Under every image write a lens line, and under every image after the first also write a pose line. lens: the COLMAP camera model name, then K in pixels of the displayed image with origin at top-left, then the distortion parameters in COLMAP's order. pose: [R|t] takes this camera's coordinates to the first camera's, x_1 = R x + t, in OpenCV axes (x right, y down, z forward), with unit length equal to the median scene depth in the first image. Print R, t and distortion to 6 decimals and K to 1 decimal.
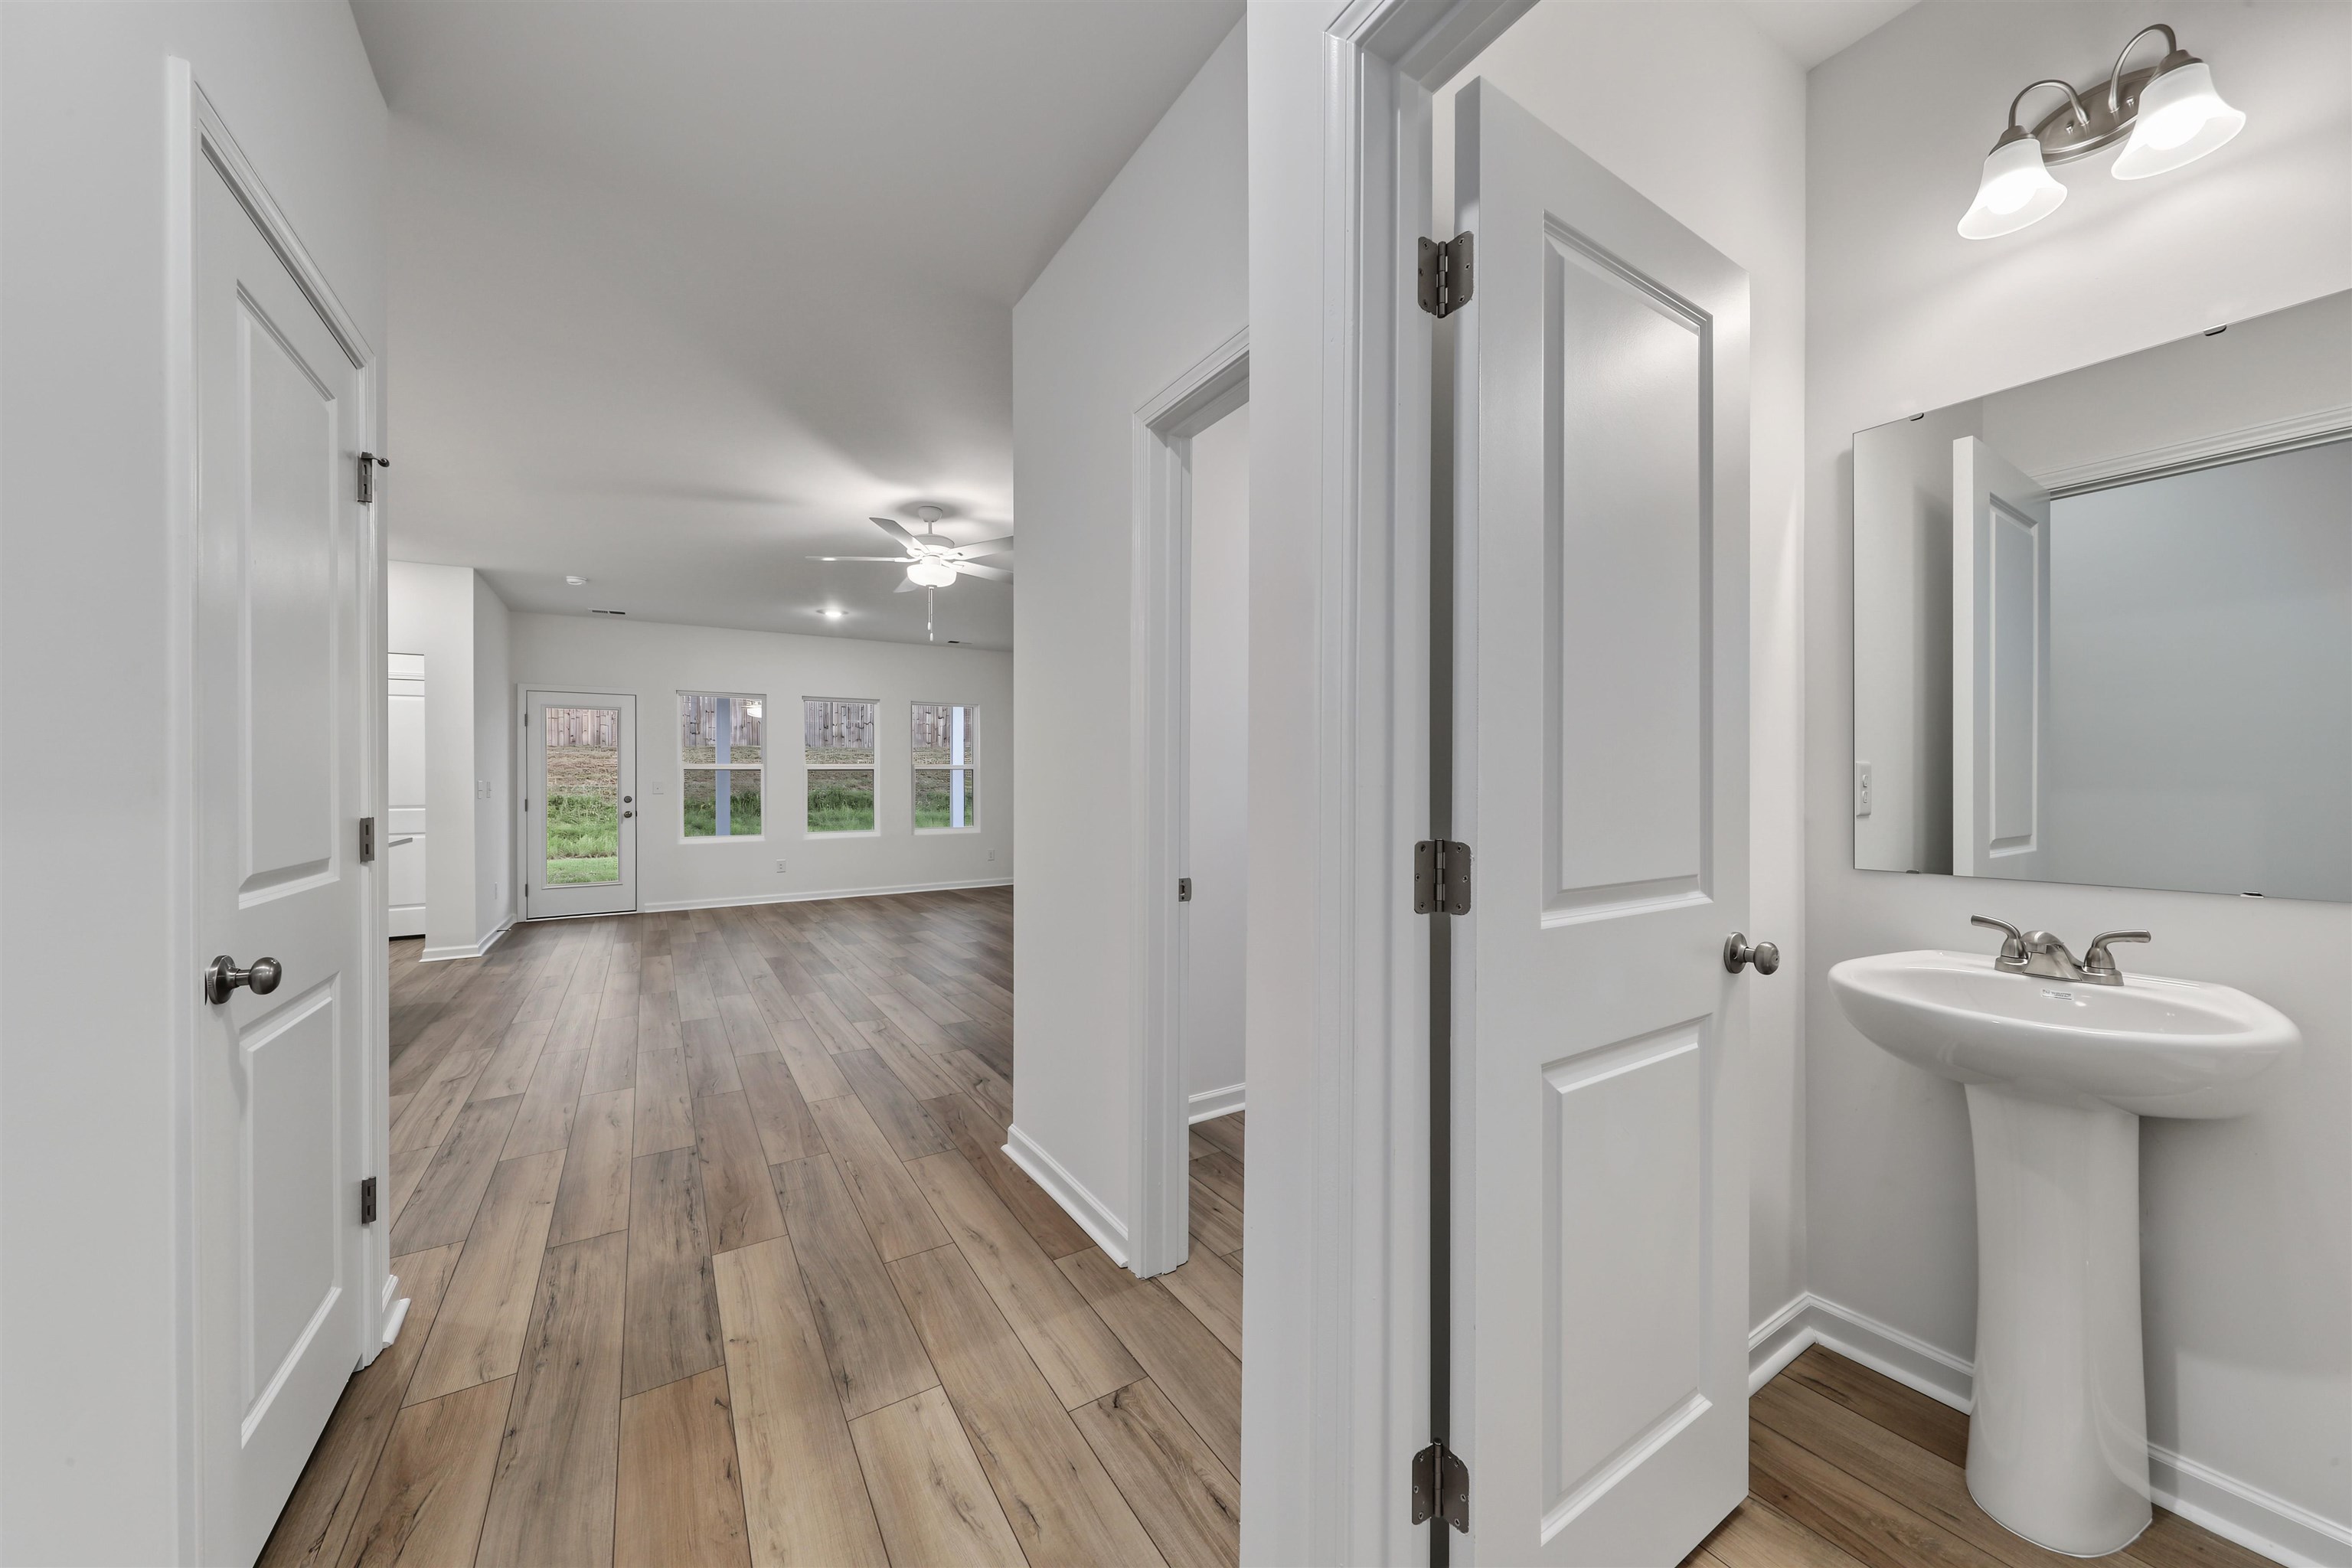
lens RADIAL K [[824.0, 0, 1181.1], [0, 824.0, 776.7], [0, 0, 1]] dist [0.000236, -0.000167]
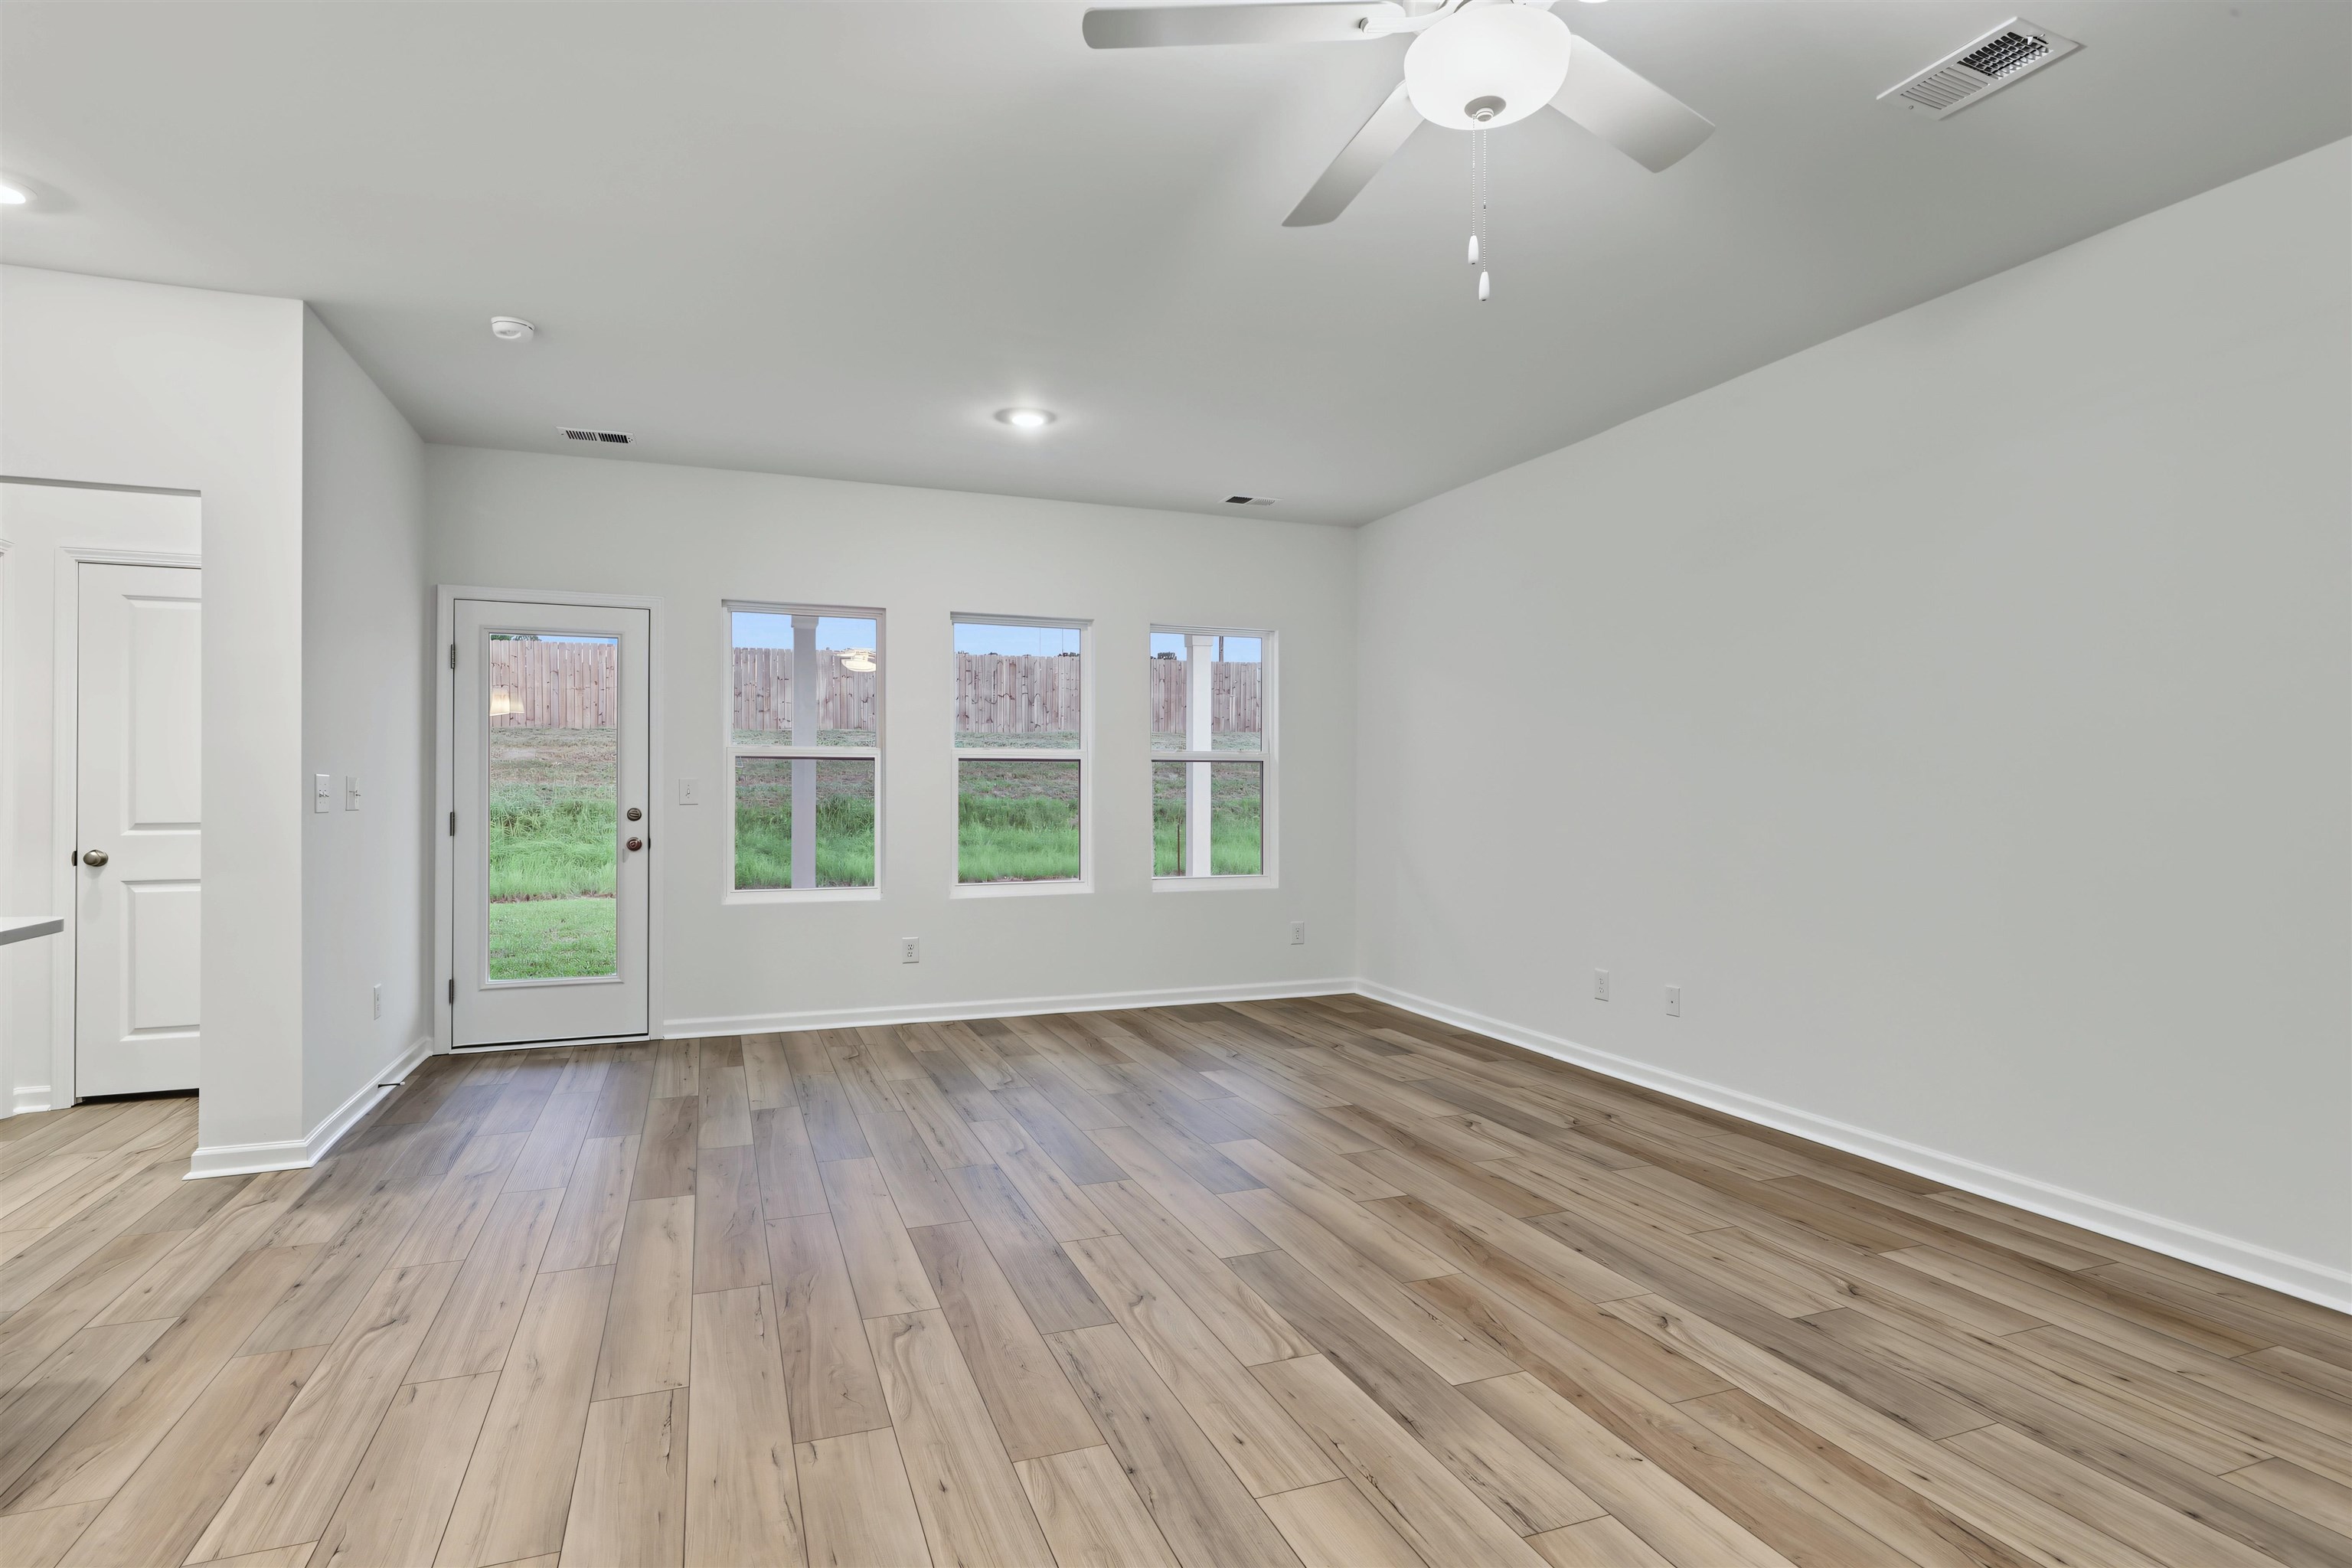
lens RADIAL K [[1204.1, 0, 1176.0], [0, 1204.1, 784.0], [0, 0, 1]] dist [-0.000039, 0.000152]
pose [[0.979277, 0.008552, -0.202343, -0.198494], [-0.007871, 0.999960, 0.004168, 0.003054], [0.202370, -0.002489, 0.979306, 0.347741]]
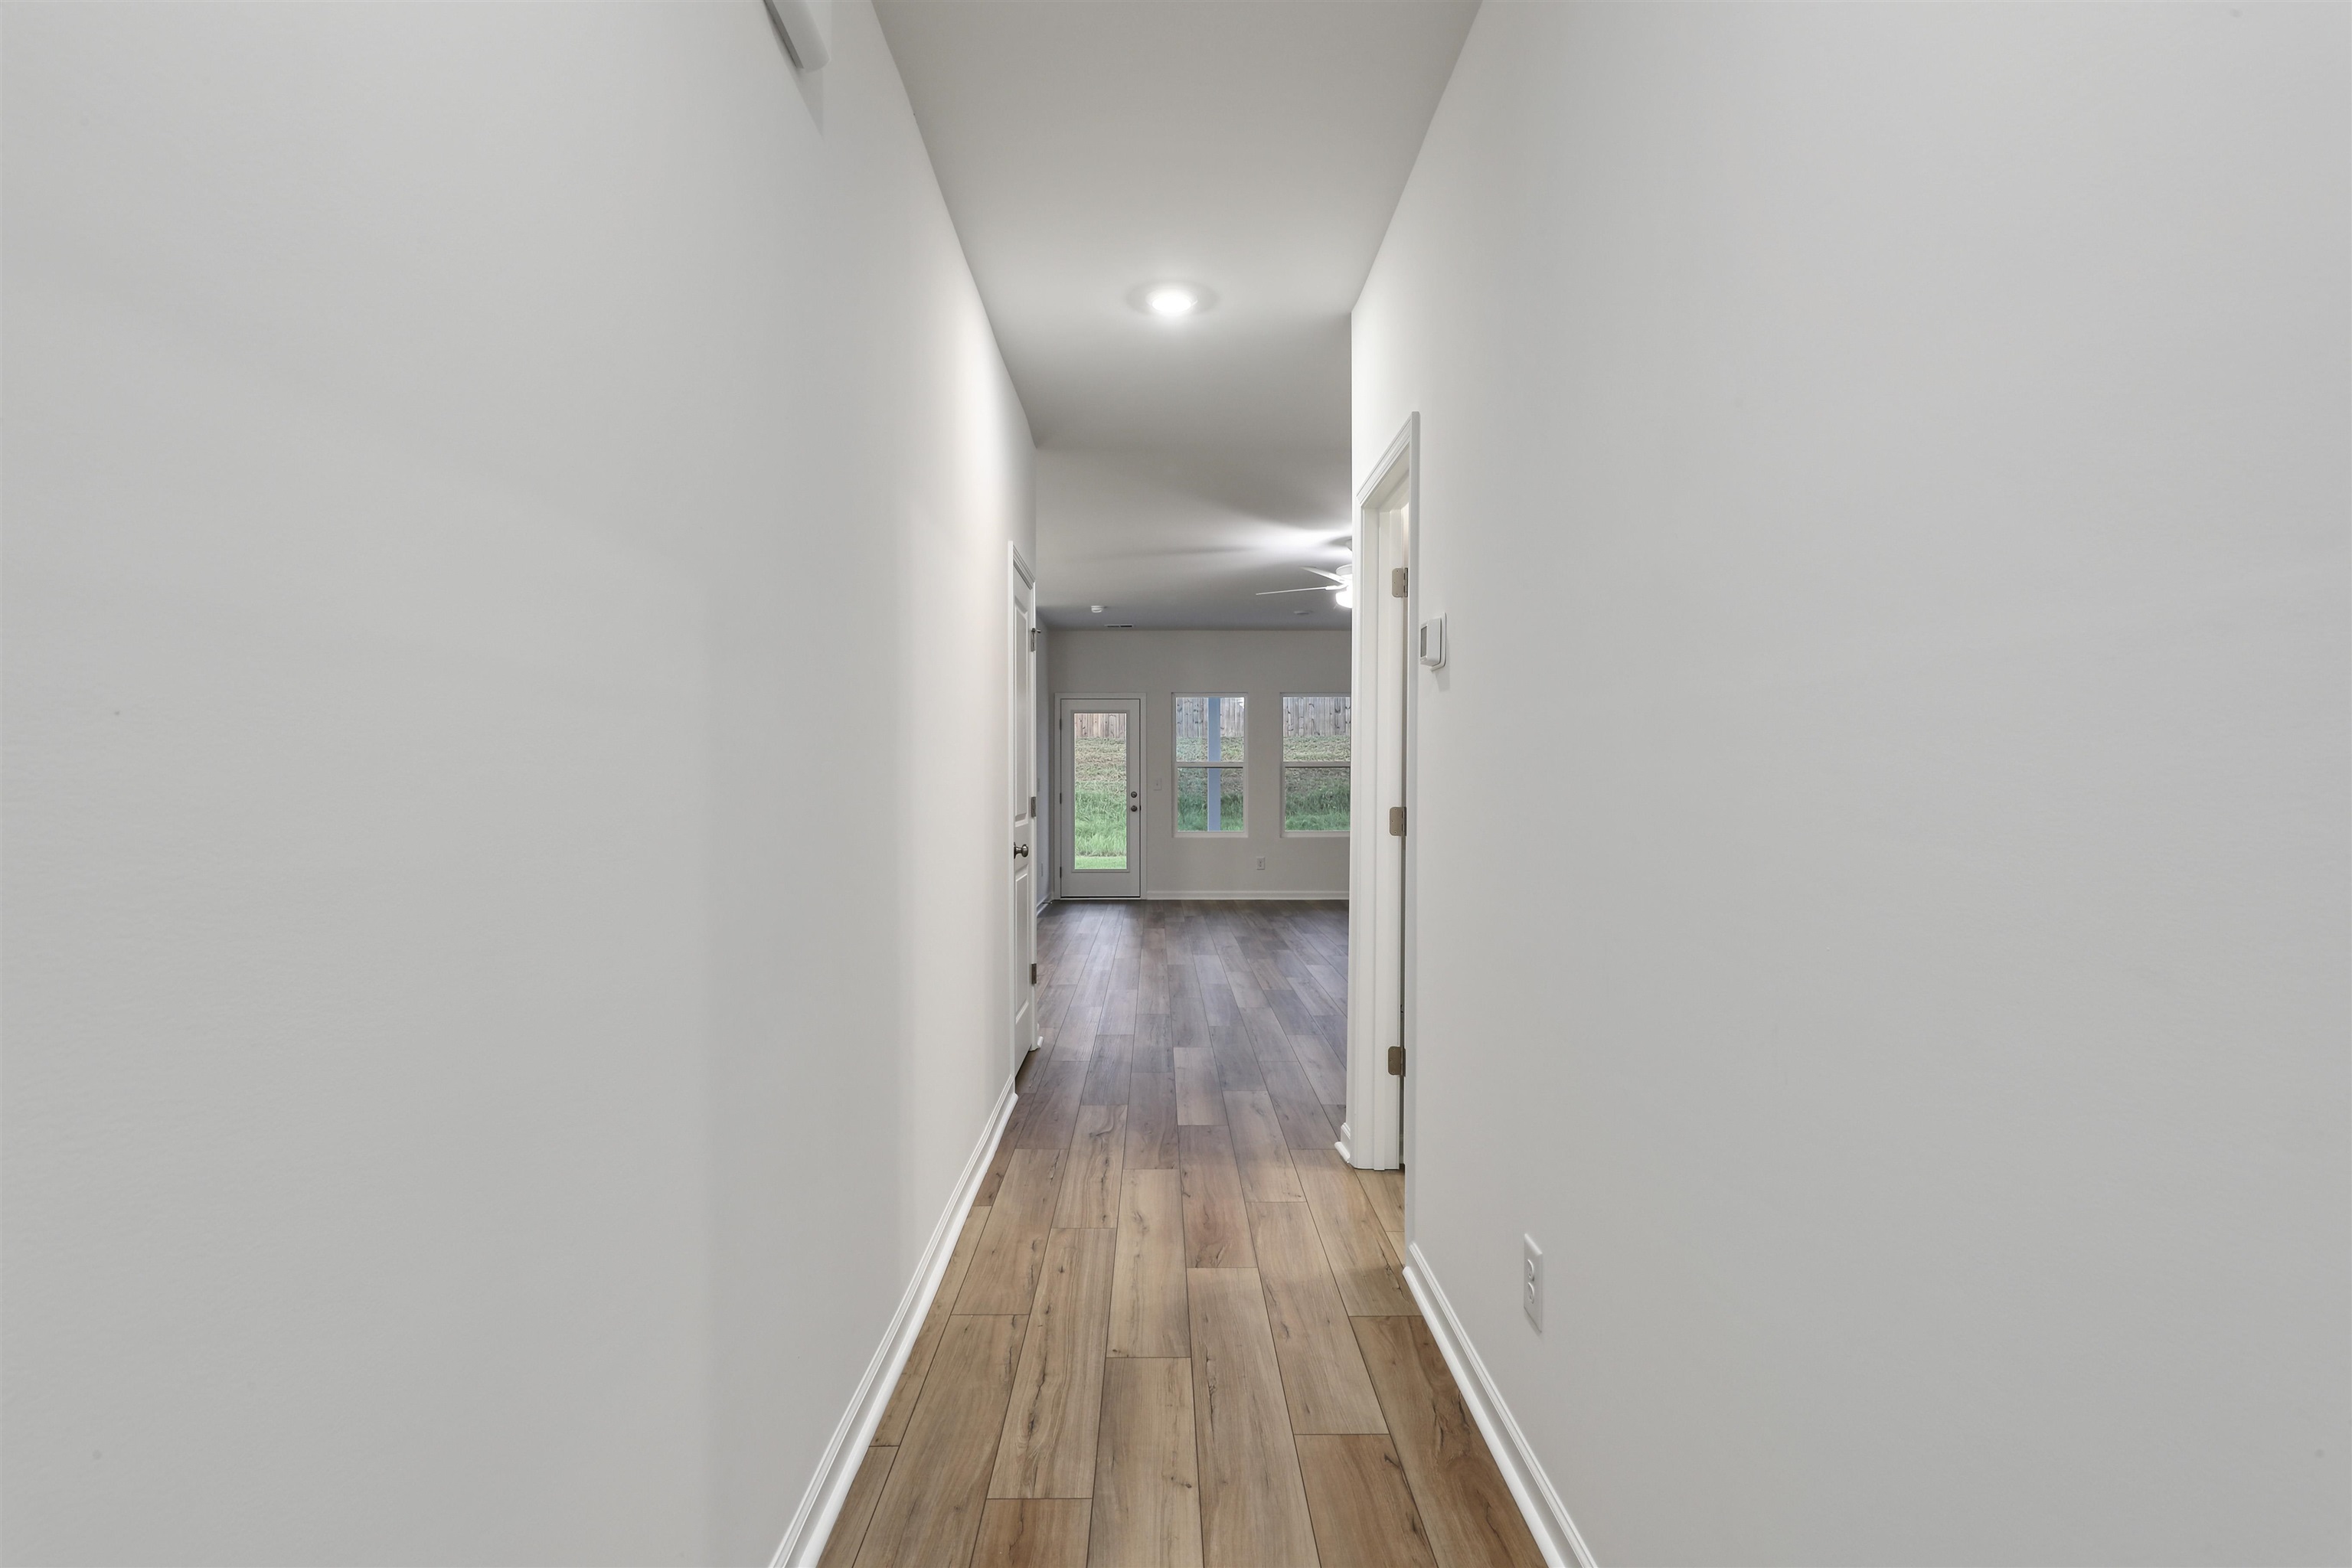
lens RADIAL K [[1204.1, 0, 1176.0], [0, 1204.1, 784.0], [0, 0, 1]] dist [-0.000039, 0.000152]
pose [[0.849325, 0.007030, -0.527824, 0.218992], [-0.001703, 0.999943, 0.010578, -0.003628], [0.527868, -0.008085, 0.849288, -0.326810]]
